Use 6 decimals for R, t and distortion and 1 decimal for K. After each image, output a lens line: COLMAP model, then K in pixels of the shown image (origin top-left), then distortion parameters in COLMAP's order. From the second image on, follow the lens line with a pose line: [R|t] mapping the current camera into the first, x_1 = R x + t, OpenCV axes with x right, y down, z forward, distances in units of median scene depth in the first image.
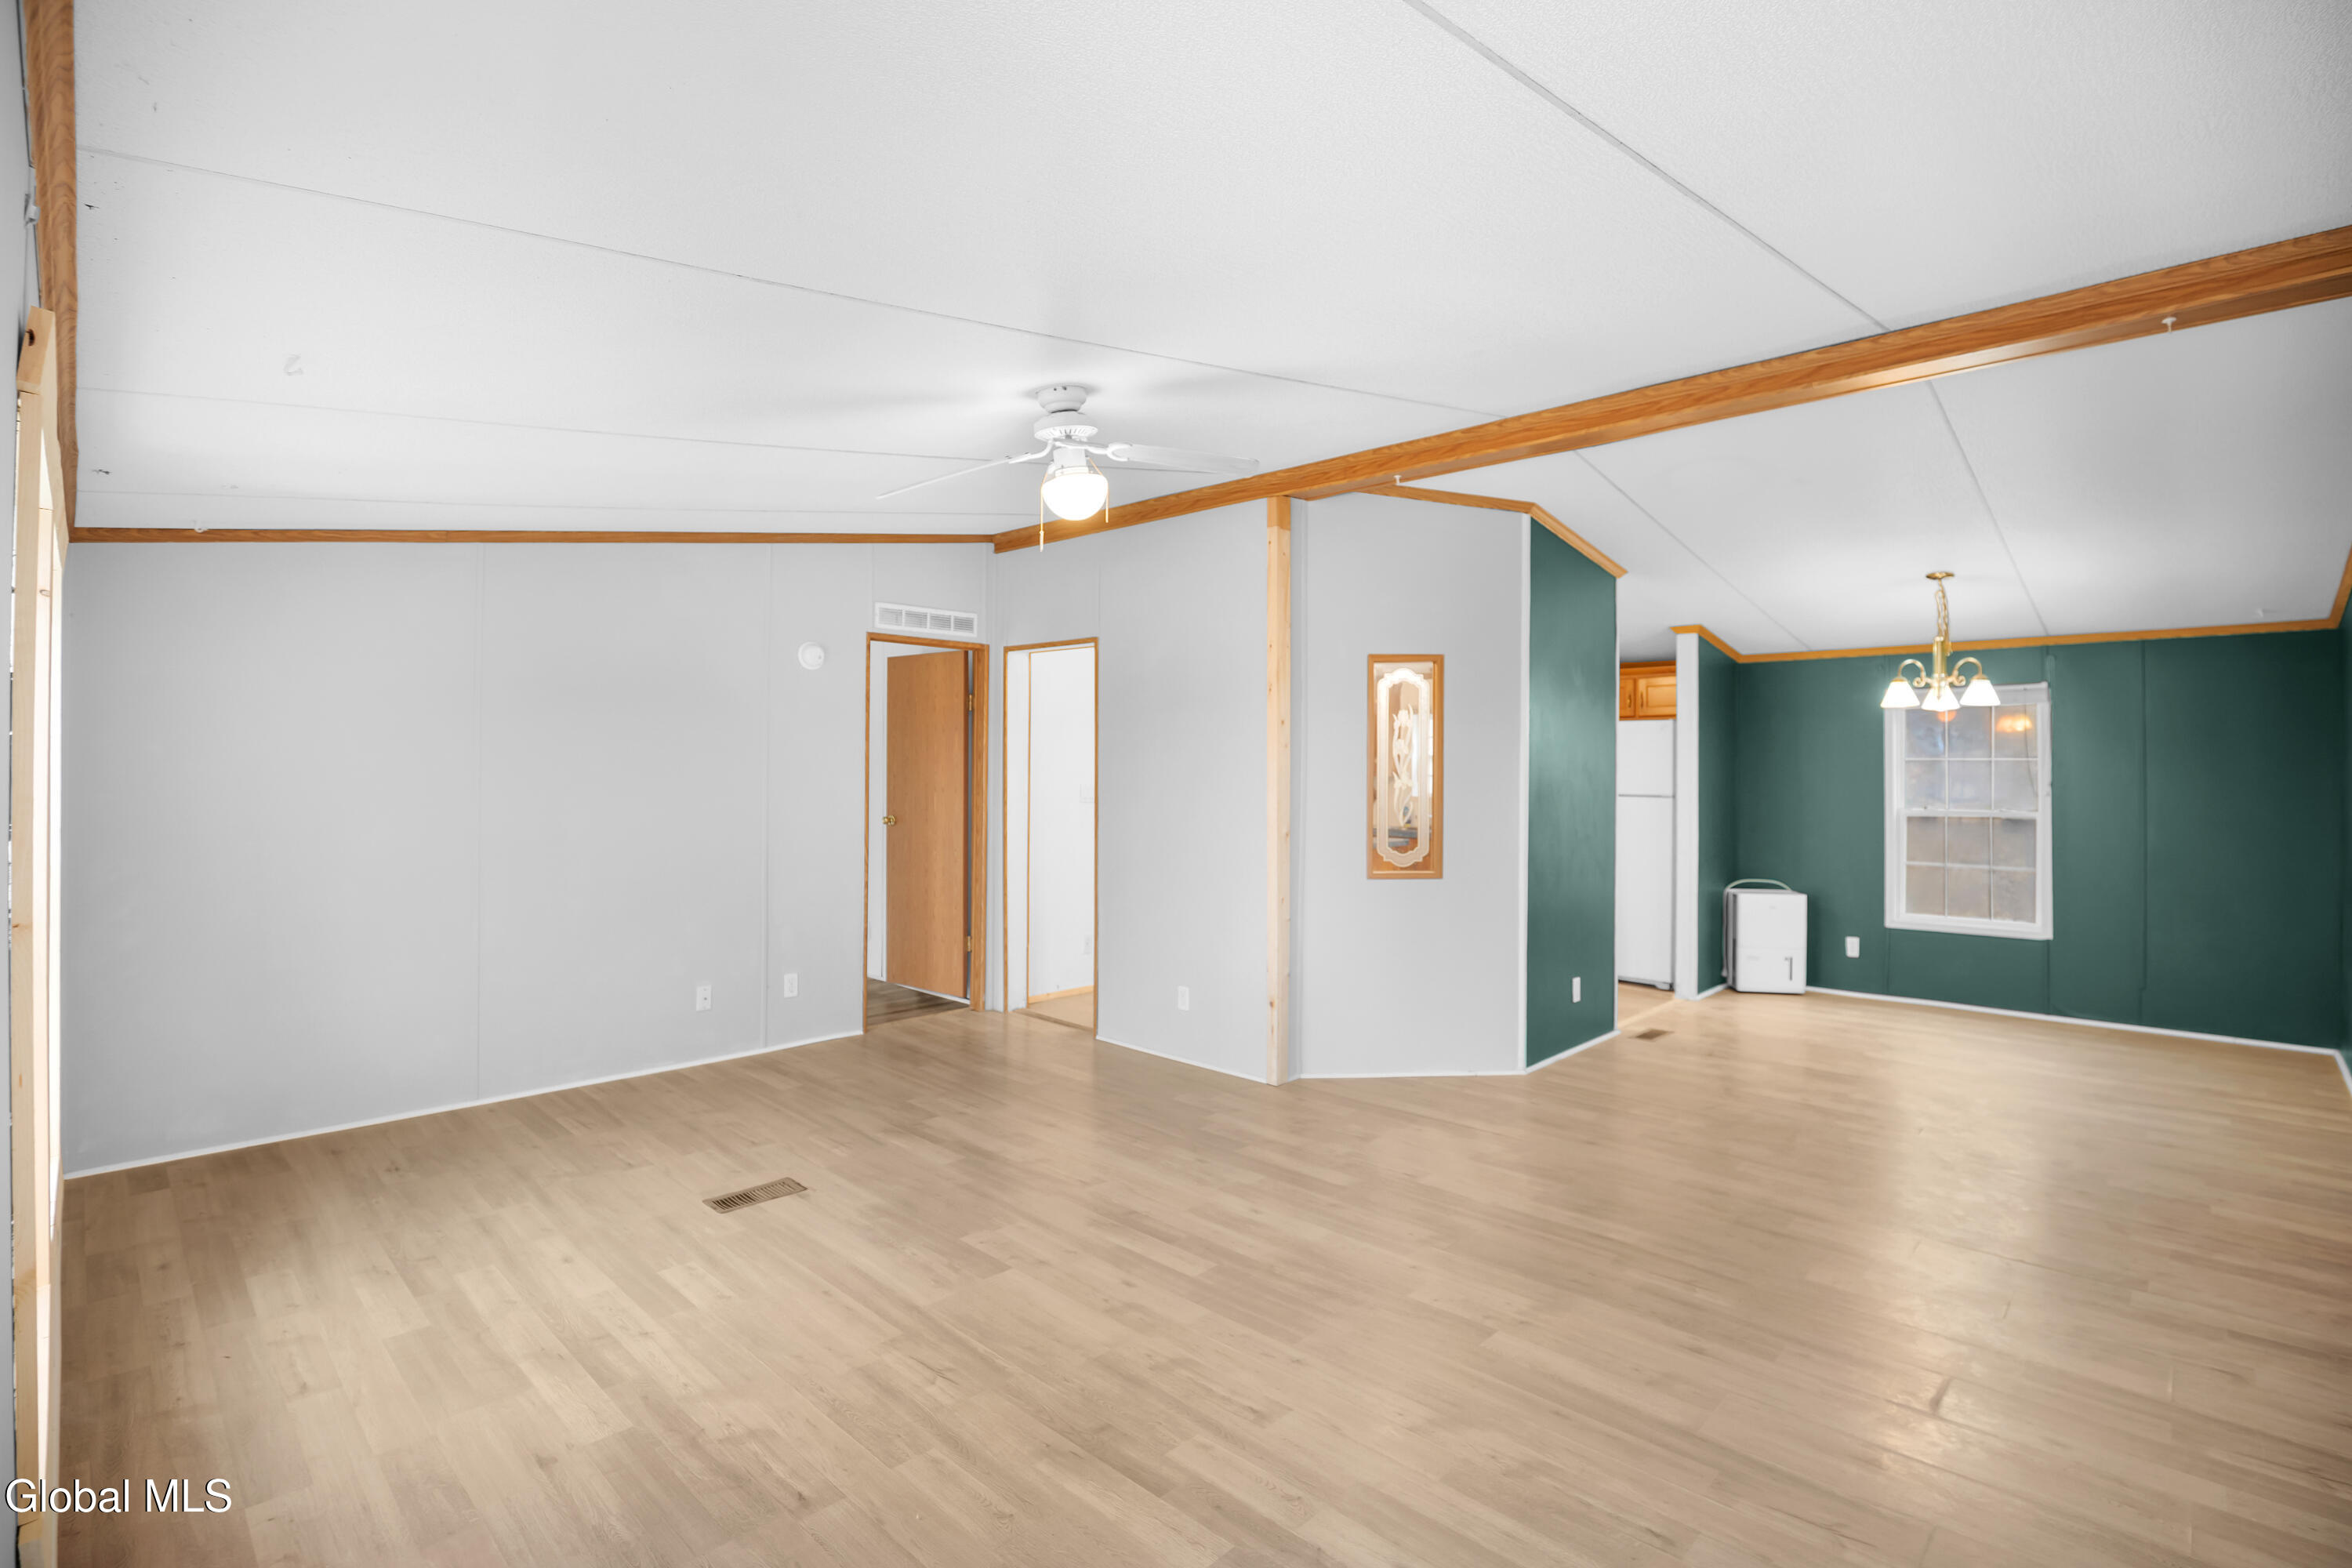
lens RADIAL K [[1096.8, 0, 1184.8], [0, 1096.8, 770.6], [0, 0, 1]] dist [-0.036091, 0.000568]
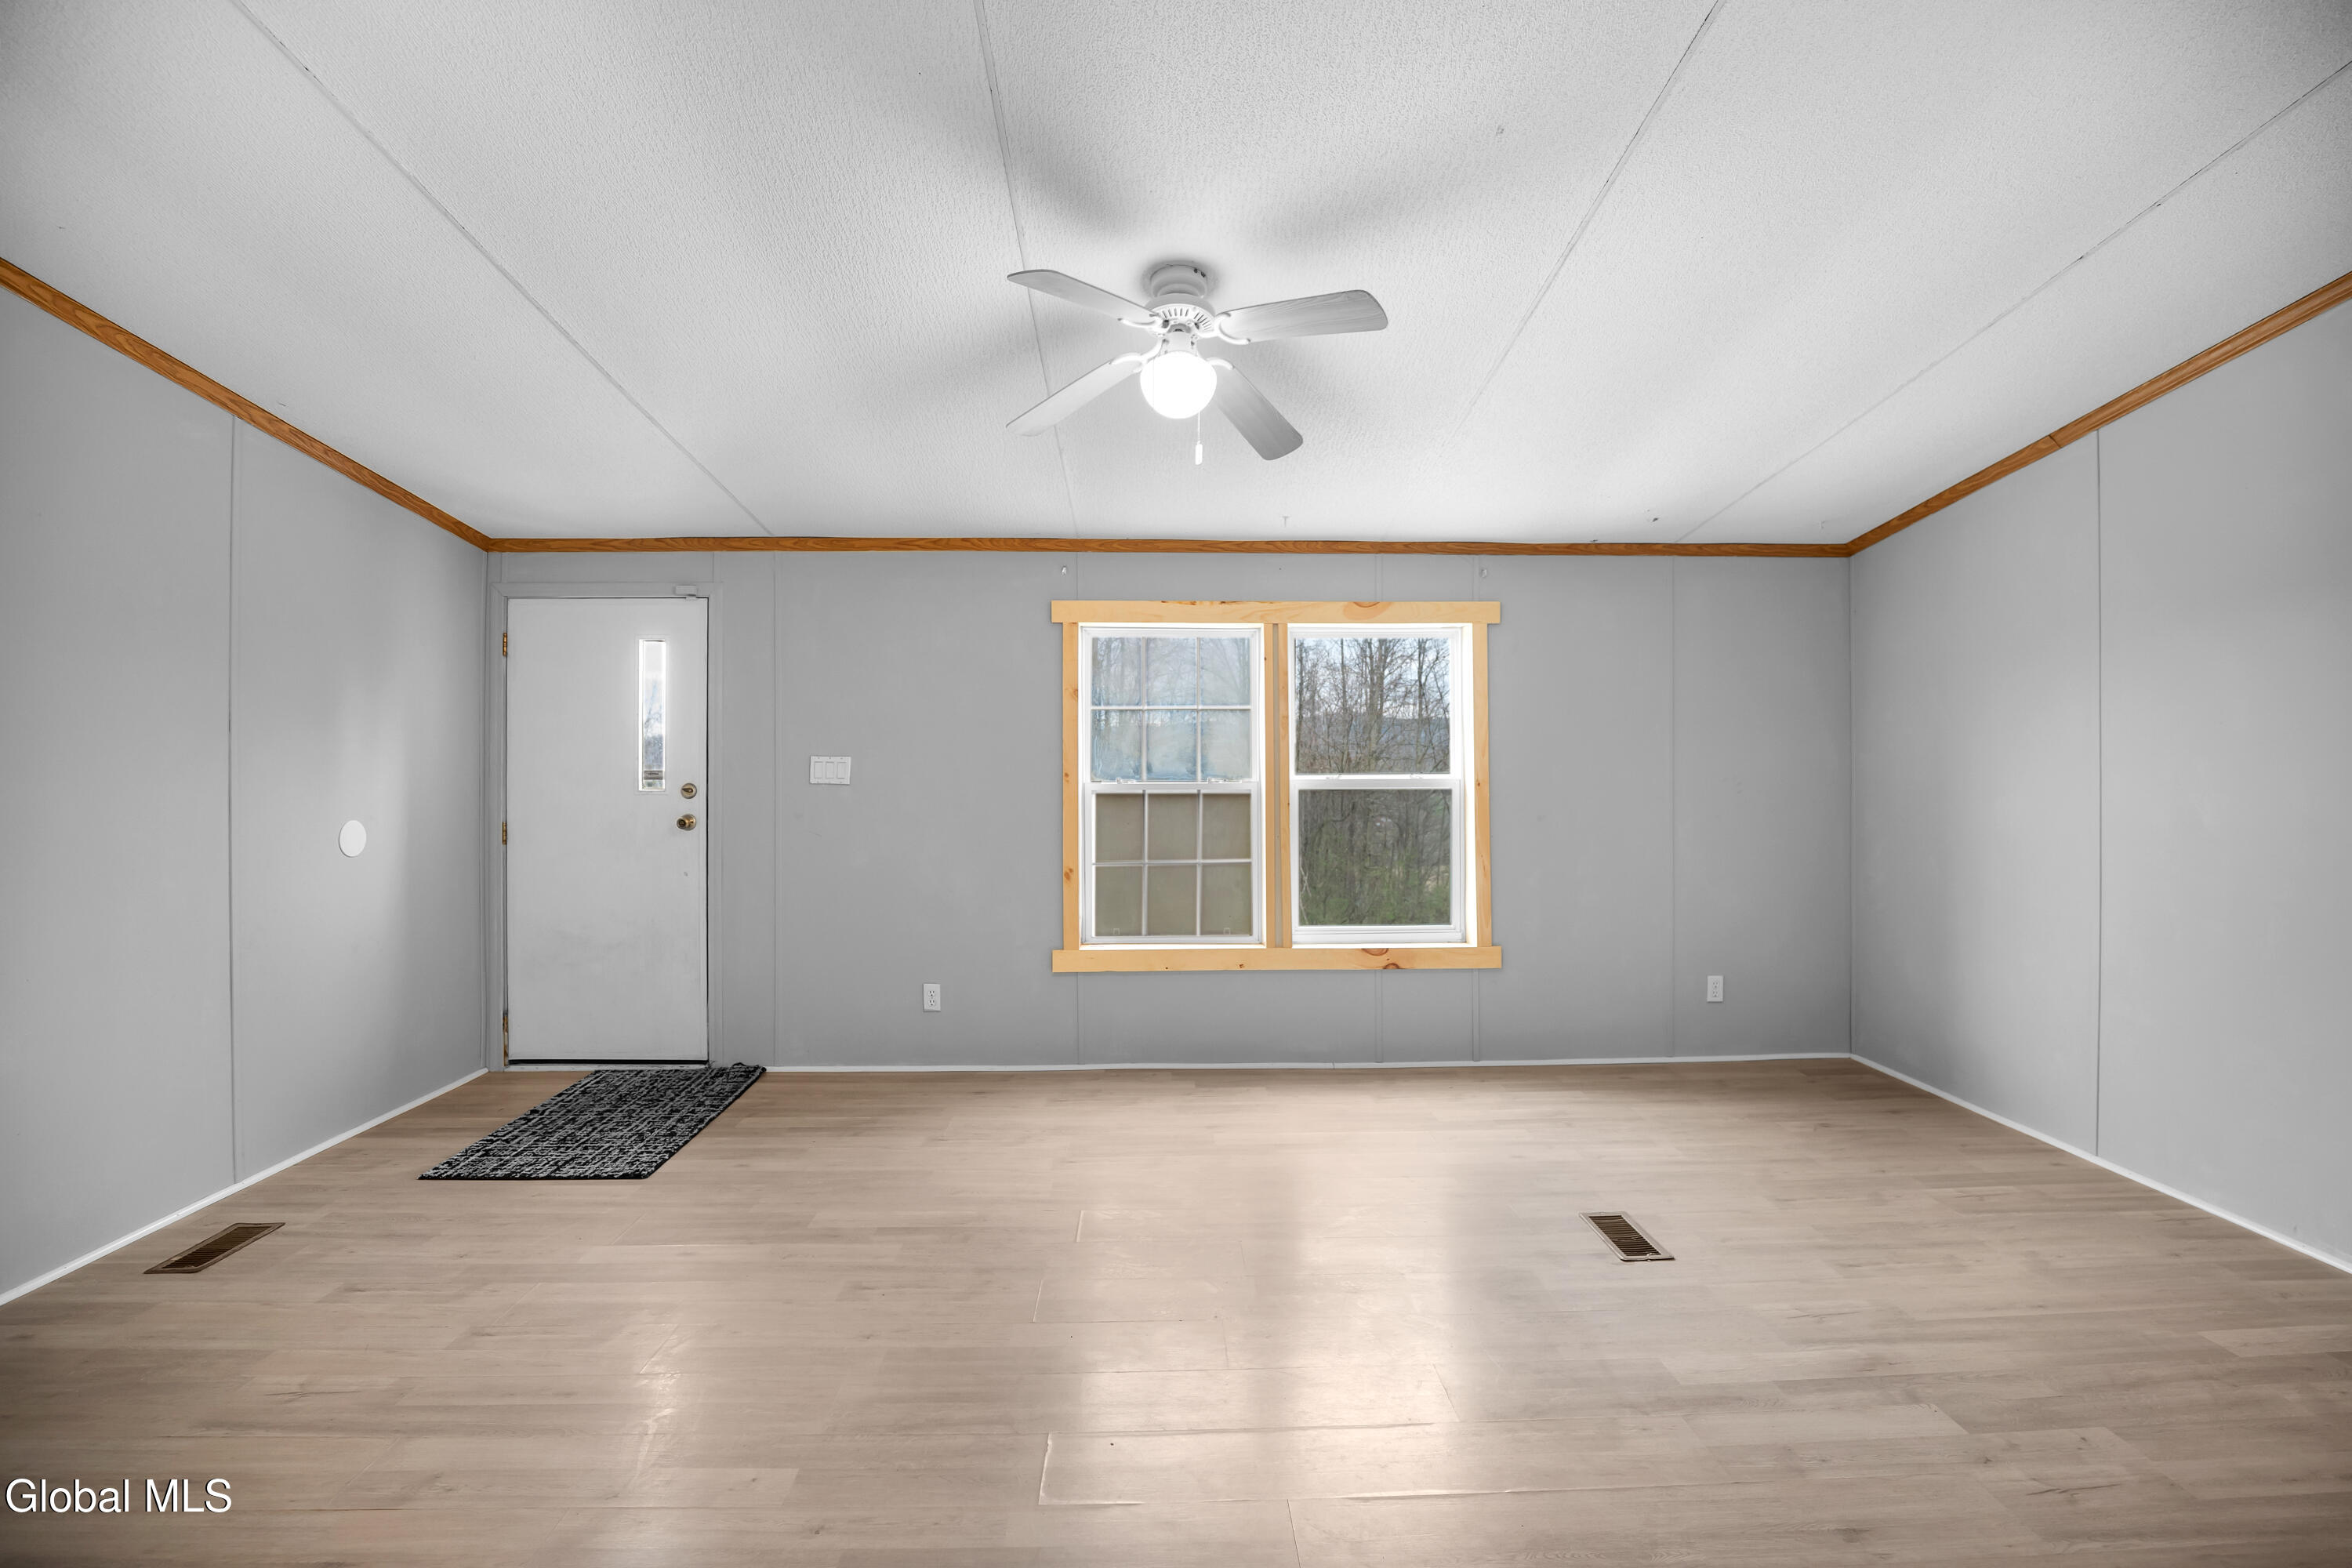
lens RADIAL K [[1096.8, 0, 1184.8], [0, 1096.8, 770.6], [0, 0, 1]] dist [-0.036091, 0.000568]
pose [[-0.693266, 0.005264, -0.720663, 0.444074], [-0.005244, 0.999910, 0.012348, 0.035400], [0.720663, 0.012340, -0.693176, 1.400996]]
